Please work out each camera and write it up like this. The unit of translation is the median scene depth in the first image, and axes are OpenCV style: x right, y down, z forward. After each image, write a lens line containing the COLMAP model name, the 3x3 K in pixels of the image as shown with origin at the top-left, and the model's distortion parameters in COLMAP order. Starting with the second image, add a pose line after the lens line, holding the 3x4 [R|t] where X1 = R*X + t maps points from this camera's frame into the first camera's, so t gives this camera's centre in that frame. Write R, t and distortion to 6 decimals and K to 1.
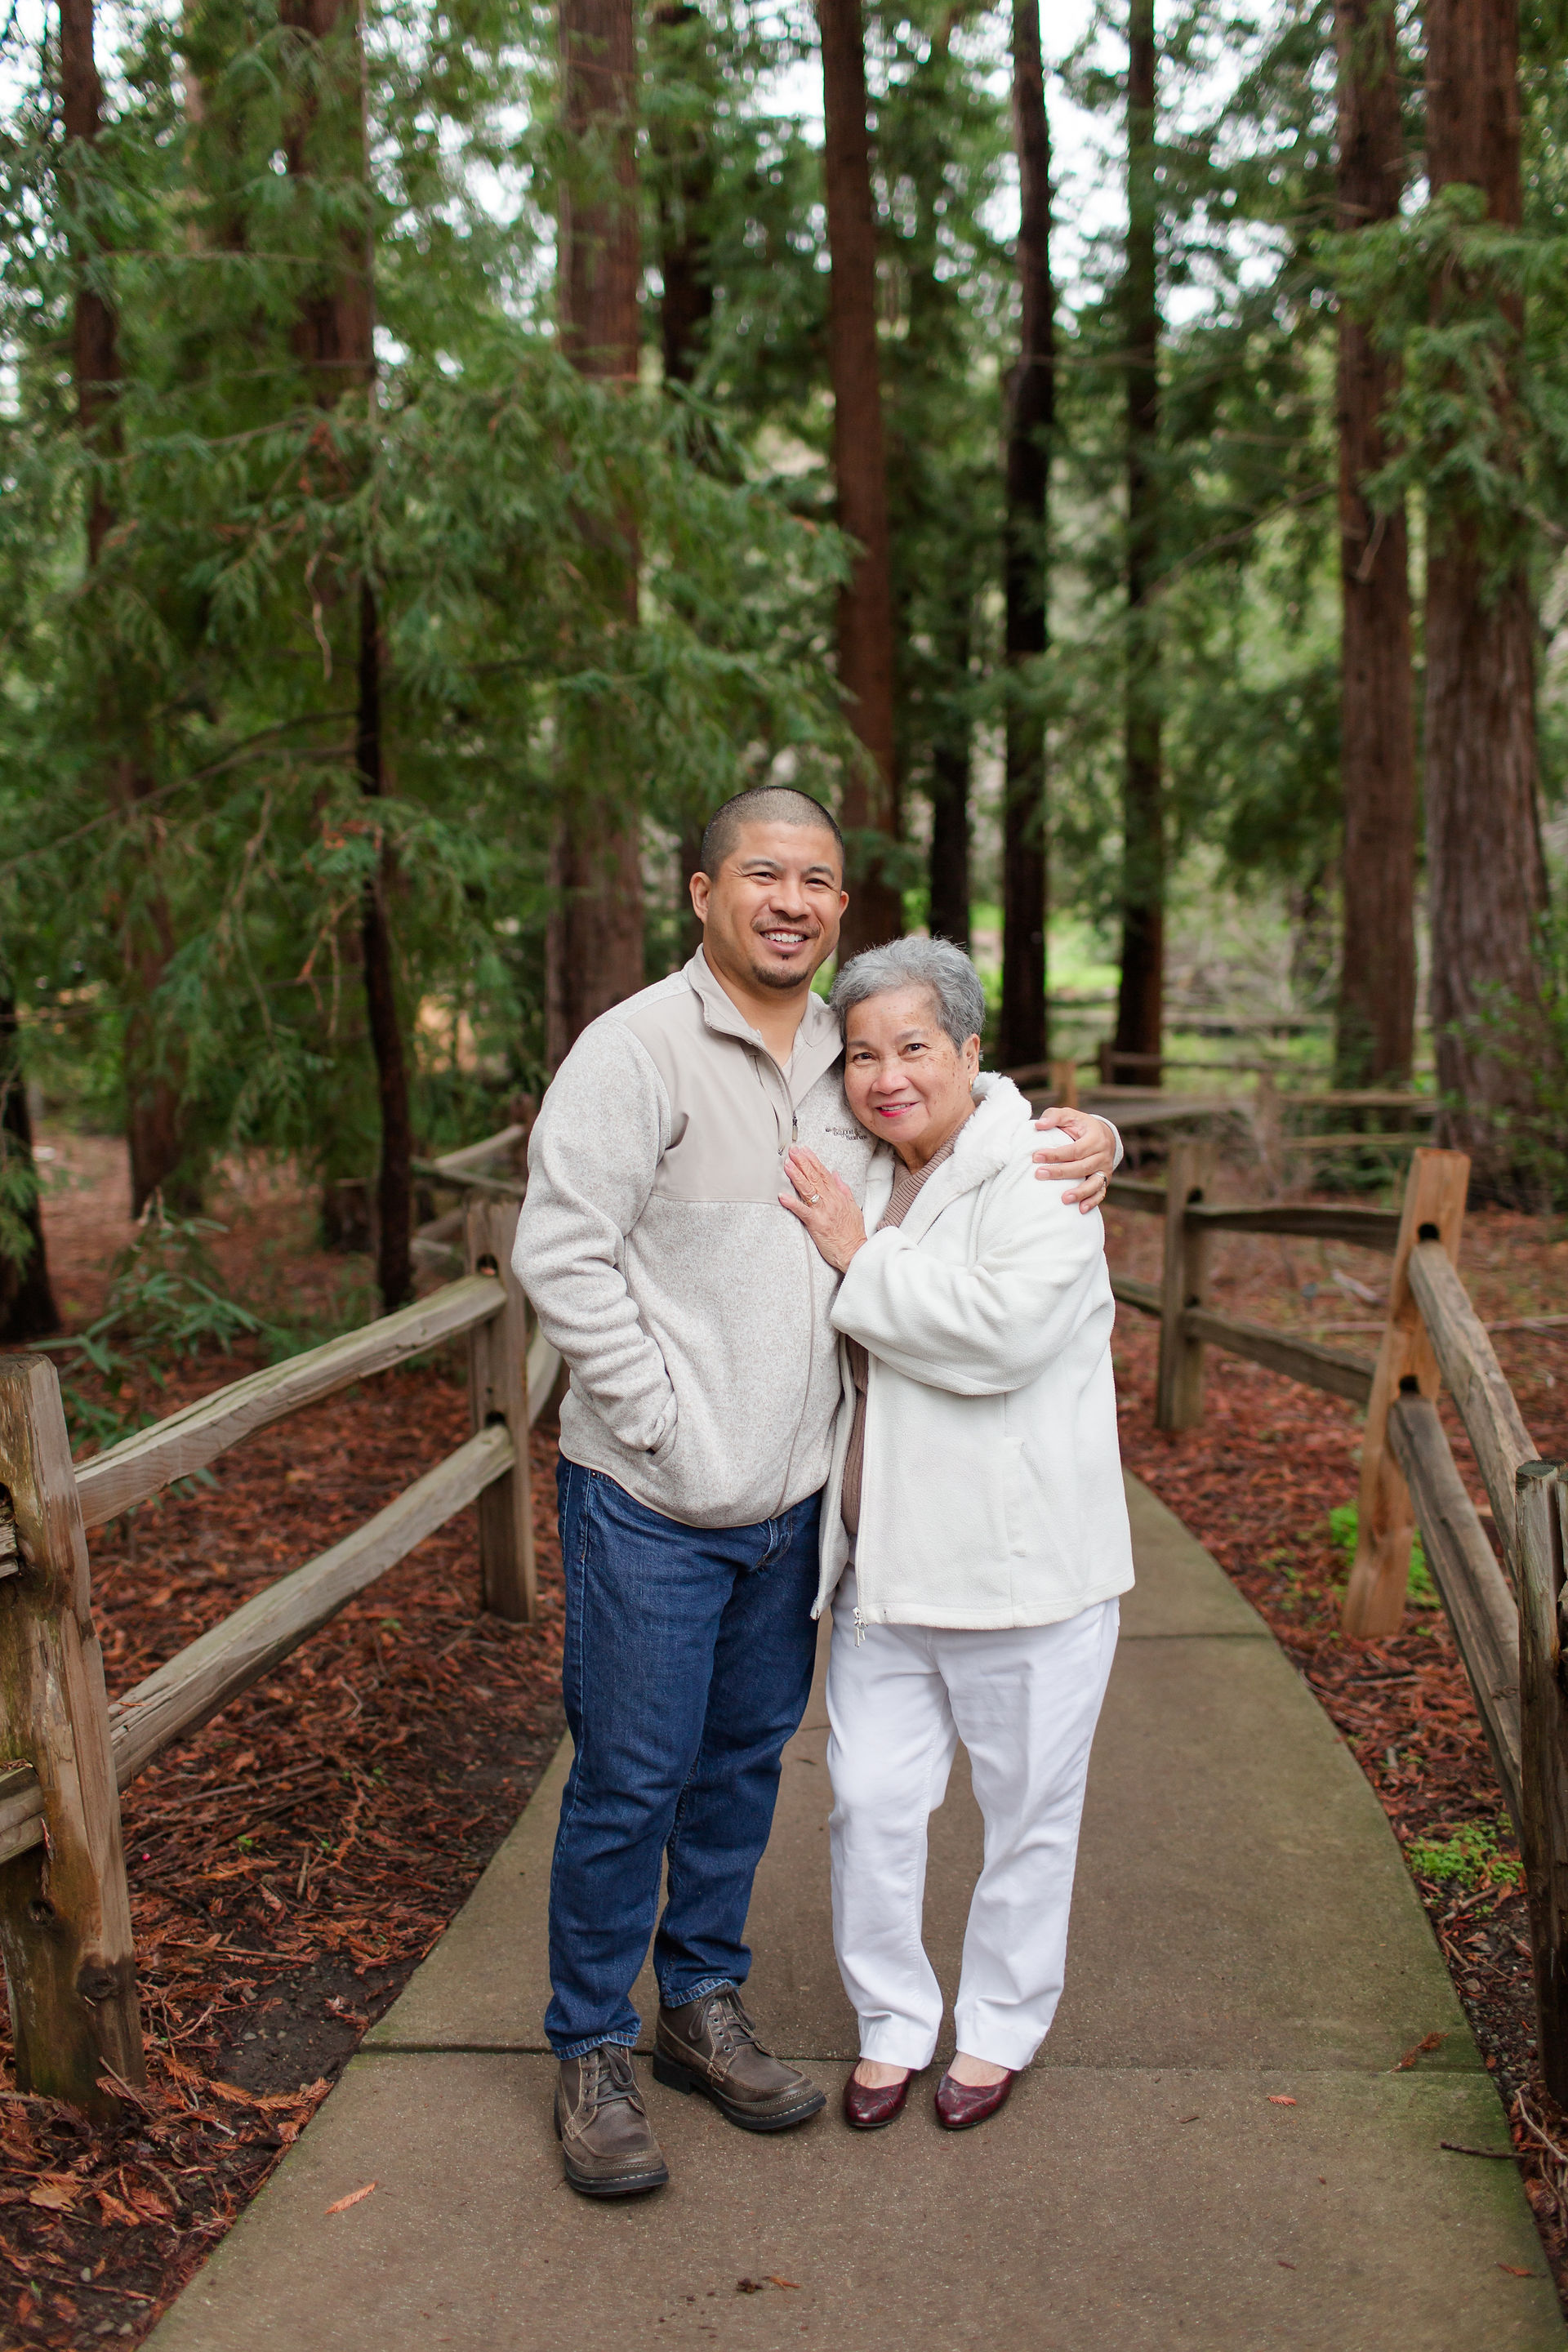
lens RADIAL K [[2301.7, 0, 776.6], [0, 2301.7, 1168.7], [0, 0, 1]] dist [0.001537, -0.003332]
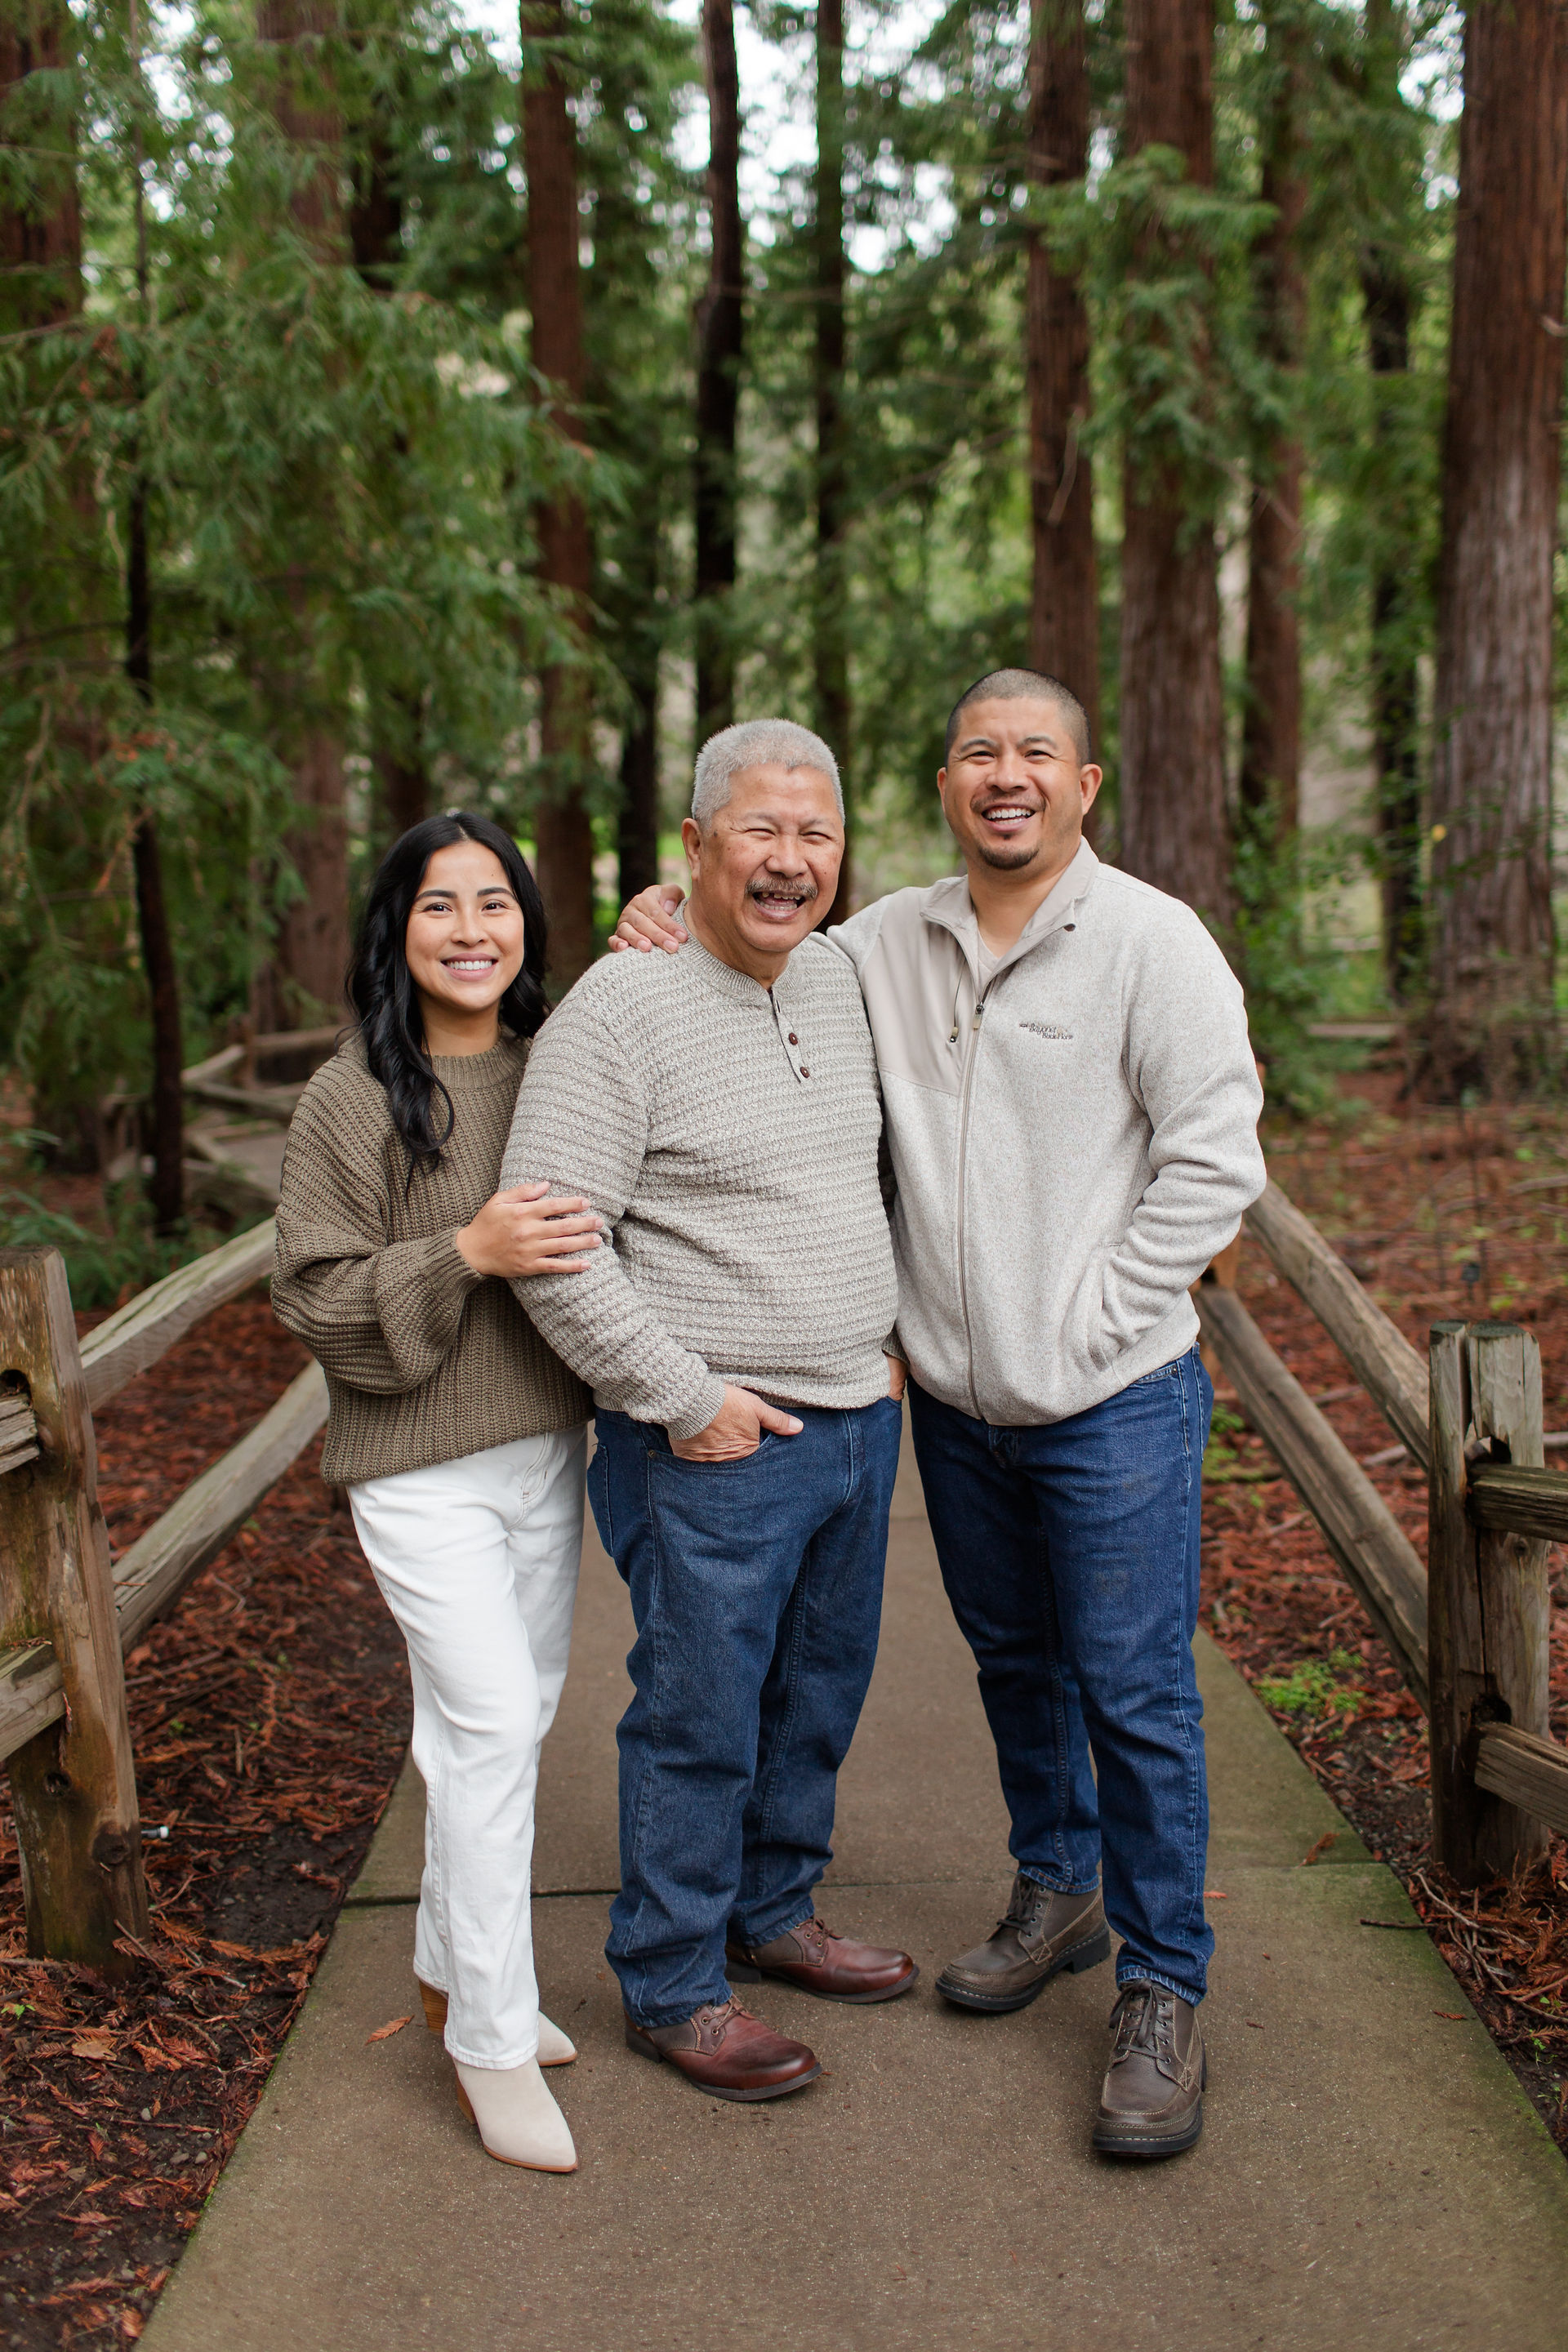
lens RADIAL K [[2286.9, 0, 780.9], [0, 2286.9, 1169.3], [0, 0, 1]] dist [-0.002603, -0.002404]
pose [[0.988189, -0.007282, 0.153065, -0.056156], [0.002402, 0.999484, 0.032043, 0.005438], [-0.153219, -0.031297, 0.987696, -0.020223]]
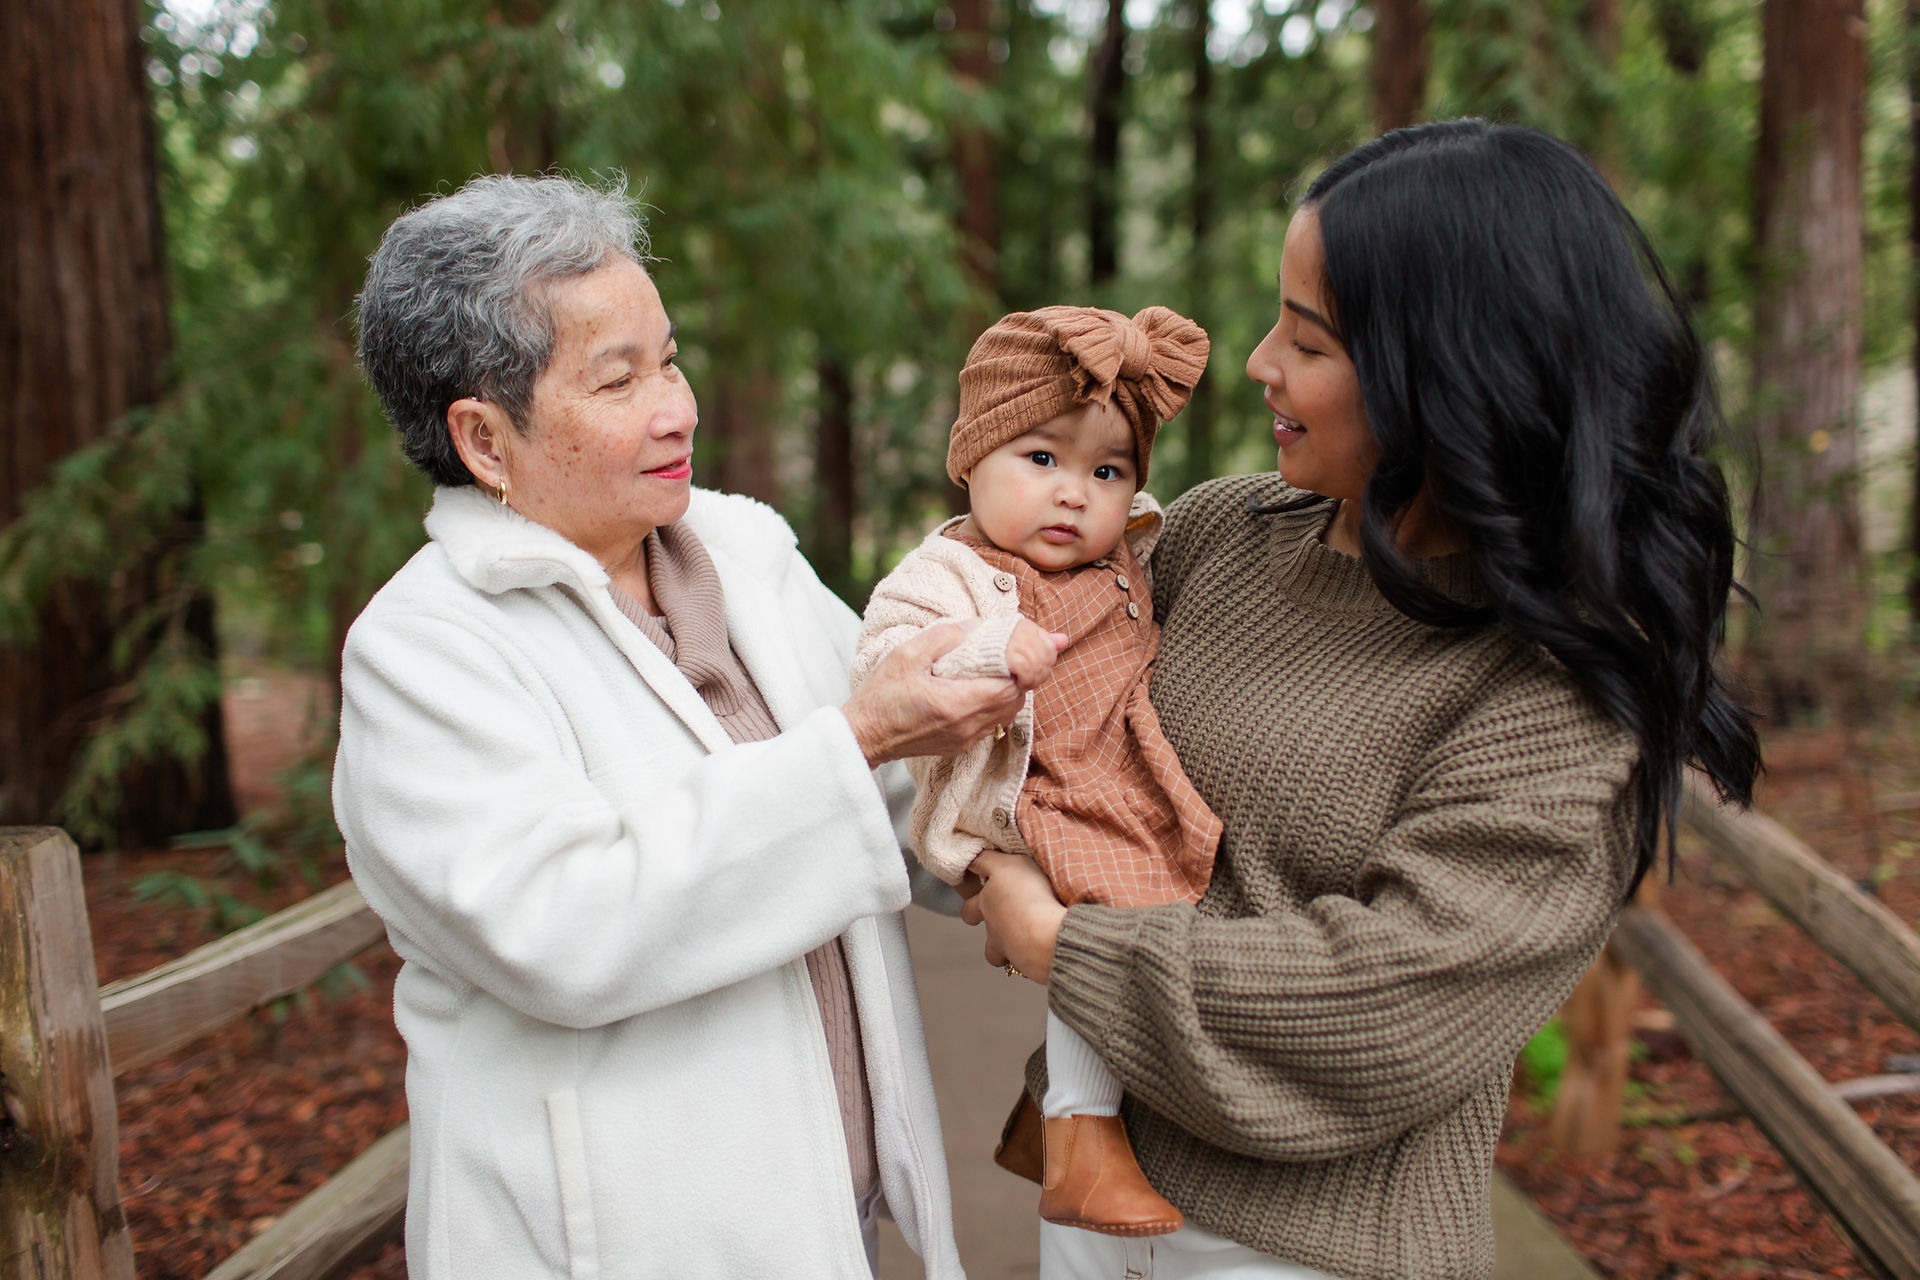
lens RADIAL K [[1834.9, 0, 967.0], [0, 1834.9, 636.0], [0, 0, 1]] dist [-0.001057, 0.003764]
pose [[0.998588, 0.014866, 0.050991, -0.025682], [-0.012472, 0.998819, -0.046950, 0.016569], [-0.051629, 0.046248, 0.997595, 0.154831]]
